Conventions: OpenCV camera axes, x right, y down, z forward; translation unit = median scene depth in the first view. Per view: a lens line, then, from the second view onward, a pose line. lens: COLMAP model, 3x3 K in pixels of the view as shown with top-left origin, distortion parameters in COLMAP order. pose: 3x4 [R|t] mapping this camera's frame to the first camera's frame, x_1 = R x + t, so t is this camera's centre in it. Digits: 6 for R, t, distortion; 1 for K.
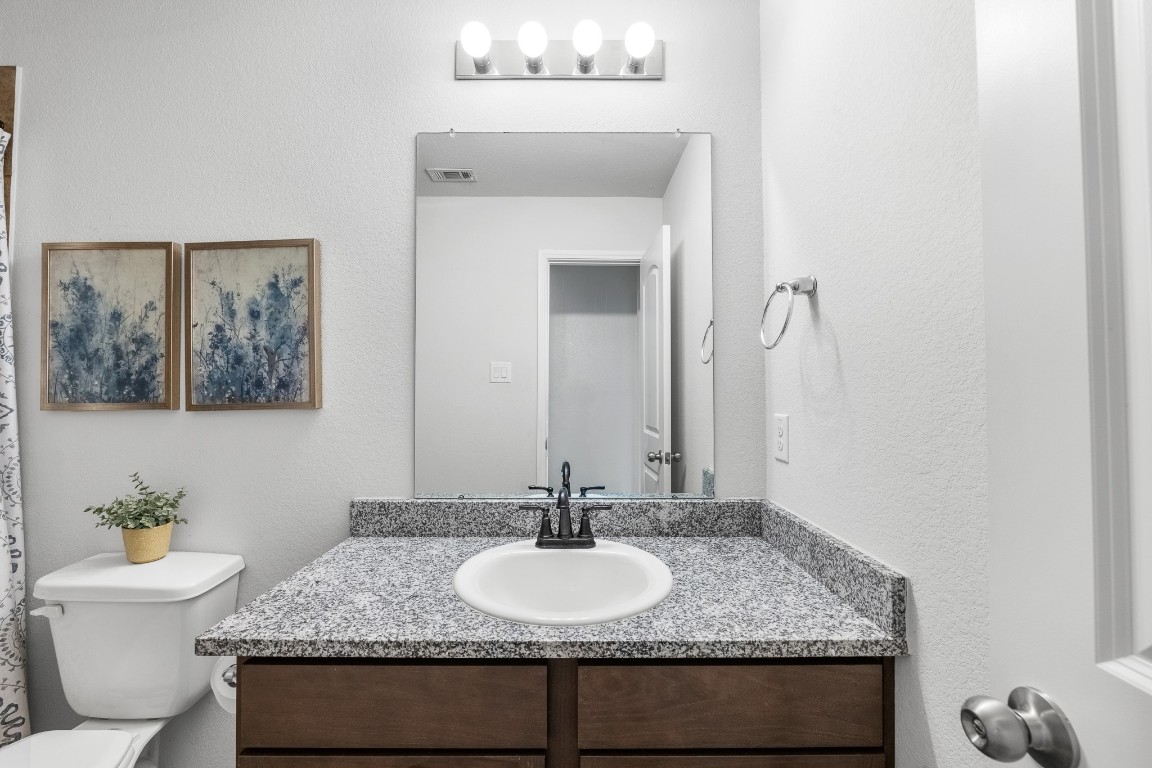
lens RADIAL K [[475.1, 0, 573.1], [0, 475.1, 380.4], [0, 0, 1]] dist [-0.012614, 0.000581]
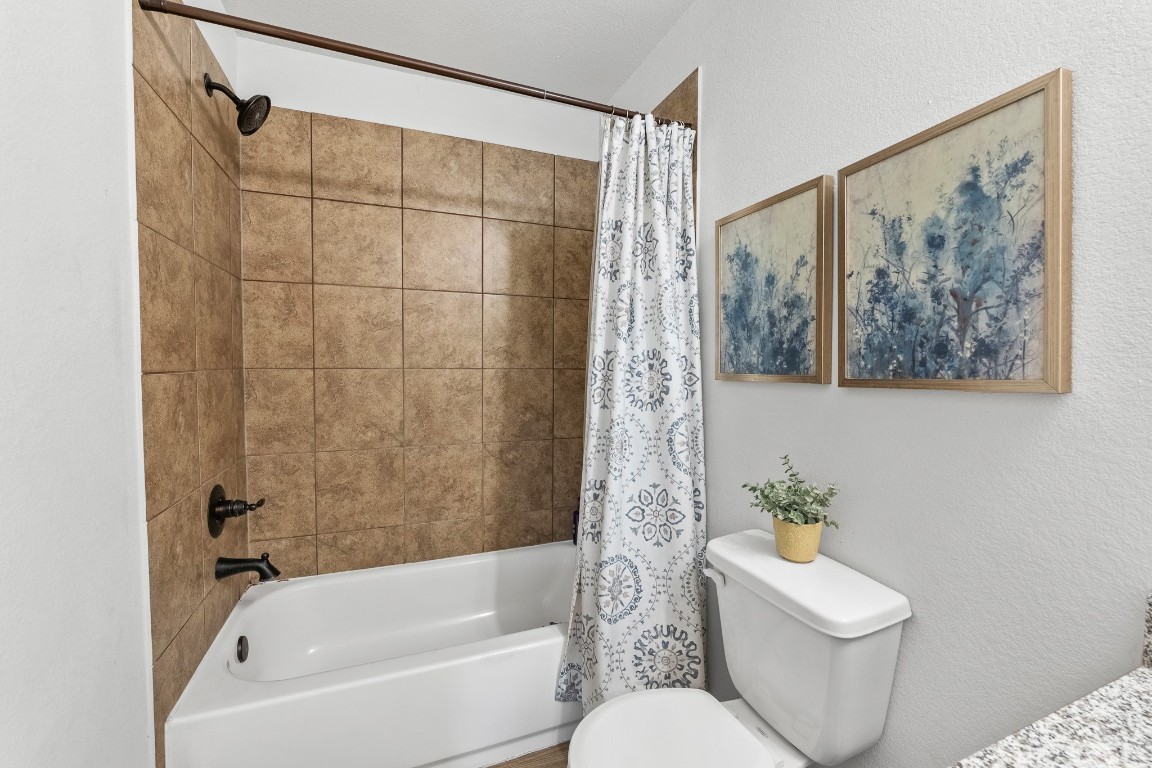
lens RADIAL K [[475.1, 0, 573.1], [0, 475.1, 380.4], [0, 0, 1]] dist [-0.012614, 0.000581]
pose [[0.376037, 0.035137, -0.925938, -0.257726], [0.015749, 0.998894, 0.044302, 0.012597], [0.926471, -0.031242, 0.375067, 0.294144]]
